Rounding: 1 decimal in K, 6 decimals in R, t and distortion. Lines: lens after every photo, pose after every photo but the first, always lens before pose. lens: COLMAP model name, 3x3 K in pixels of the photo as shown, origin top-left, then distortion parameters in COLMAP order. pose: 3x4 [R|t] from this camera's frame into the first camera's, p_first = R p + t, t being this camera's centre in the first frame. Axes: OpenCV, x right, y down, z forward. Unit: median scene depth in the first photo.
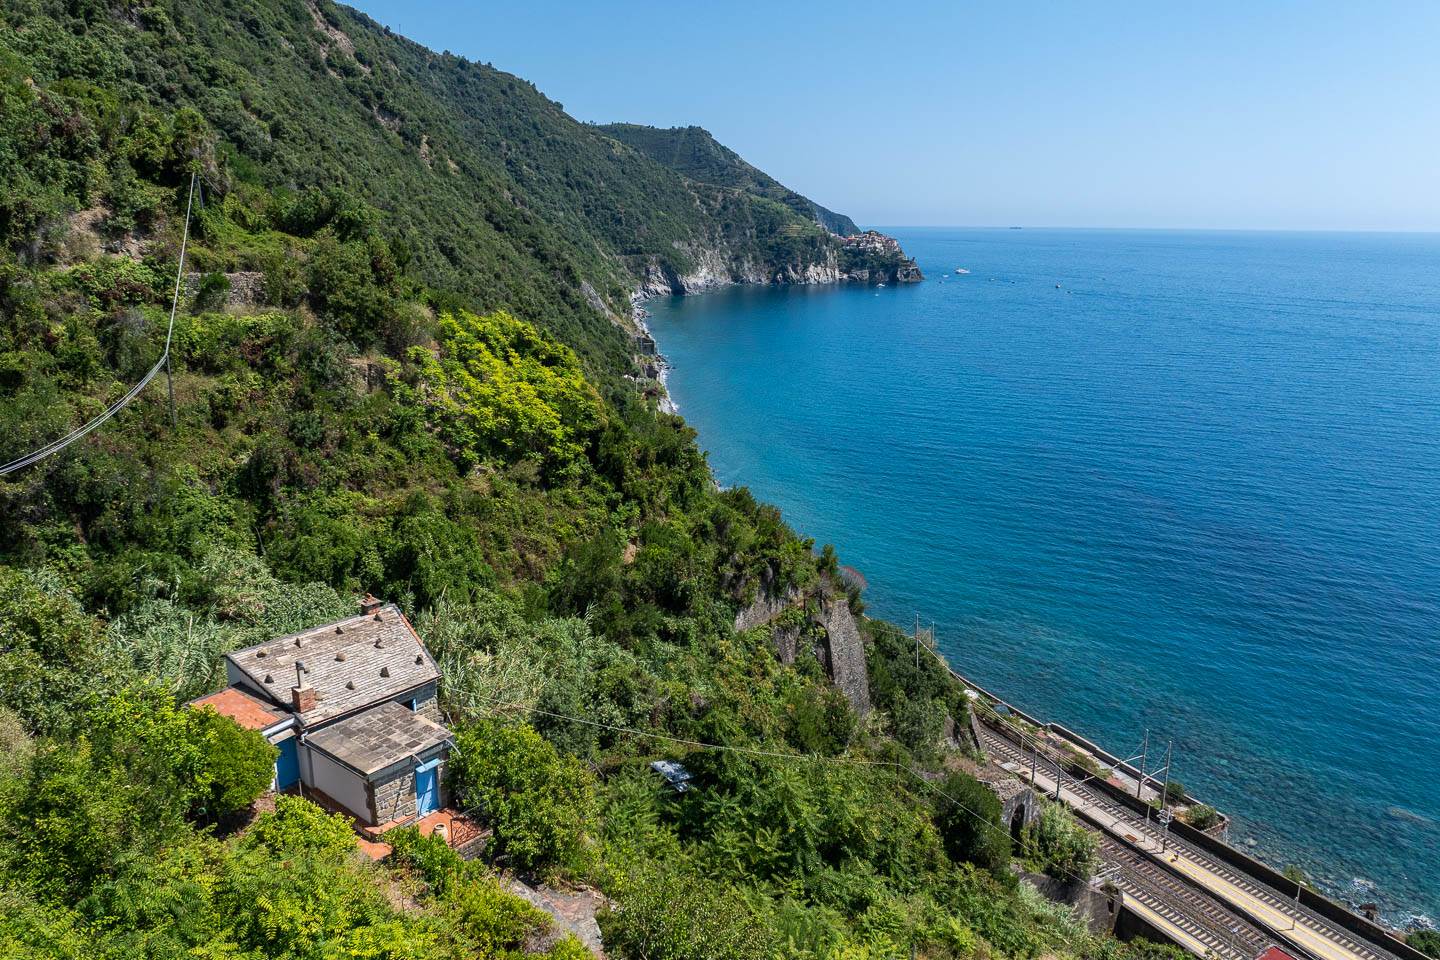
lens RADIAL K [[1005.1, 0, 721.8], [0, 1005.1, 481.2], [0, 0, 1]] dist [-0.031350, -0.005875]
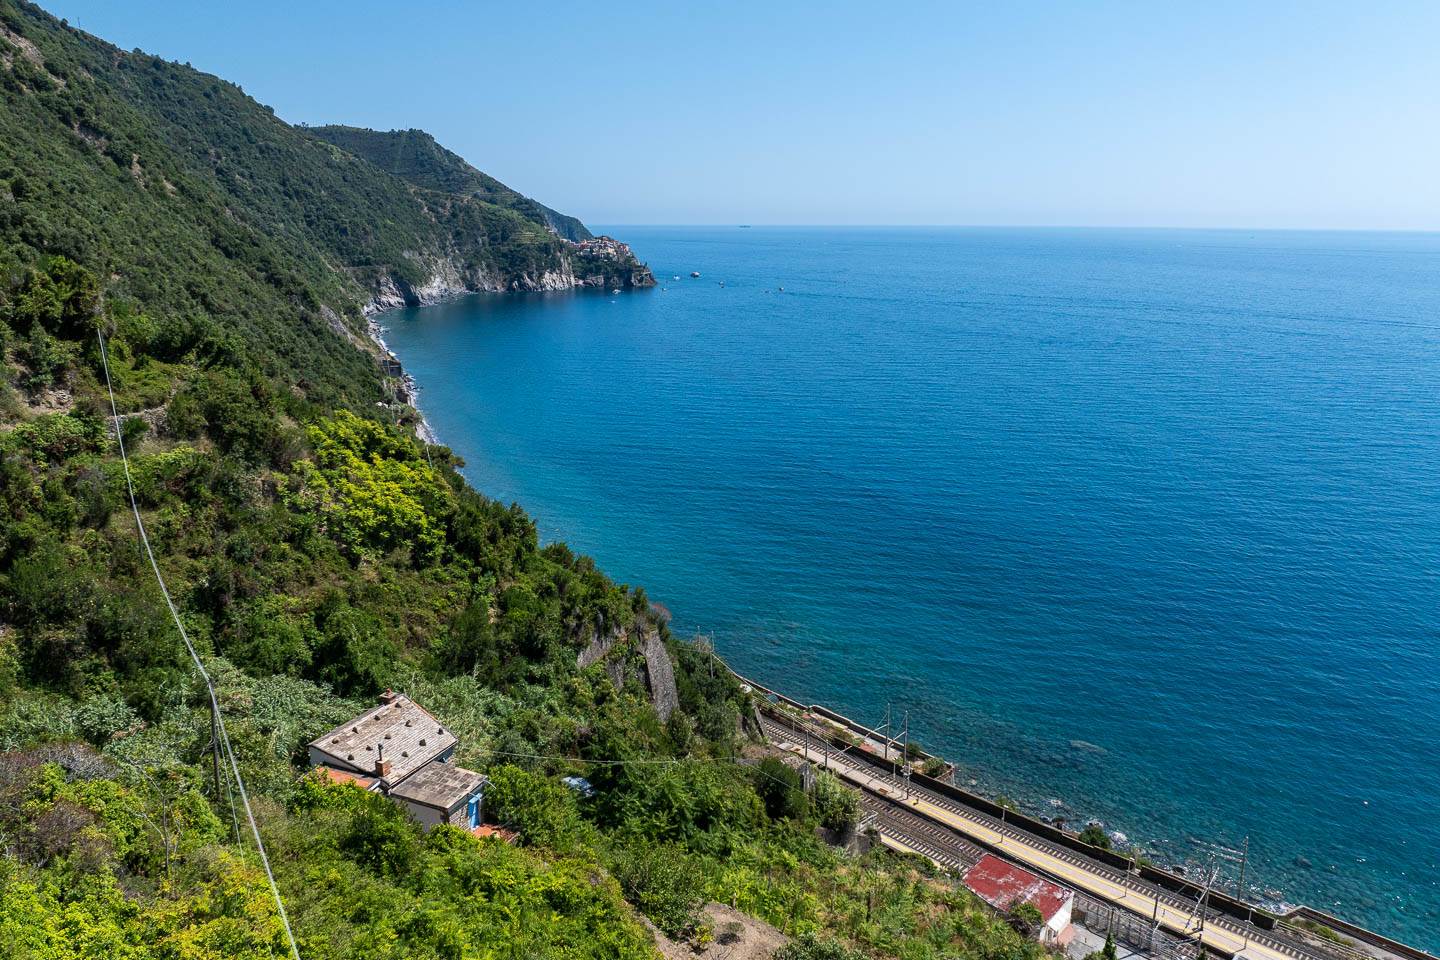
lens RADIAL K [[1005.1, 0, 716.2], [0, 1005.1, 481.3], [0, 0, 1]] dist [-0.031350, -0.005875]
pose [[0.967263, -0.065398, 0.245205, -0.112916], [0.064995, 0.997838, 0.009743, -0.084903], [-0.245312, 0.006513, 0.969422, -0.259707]]
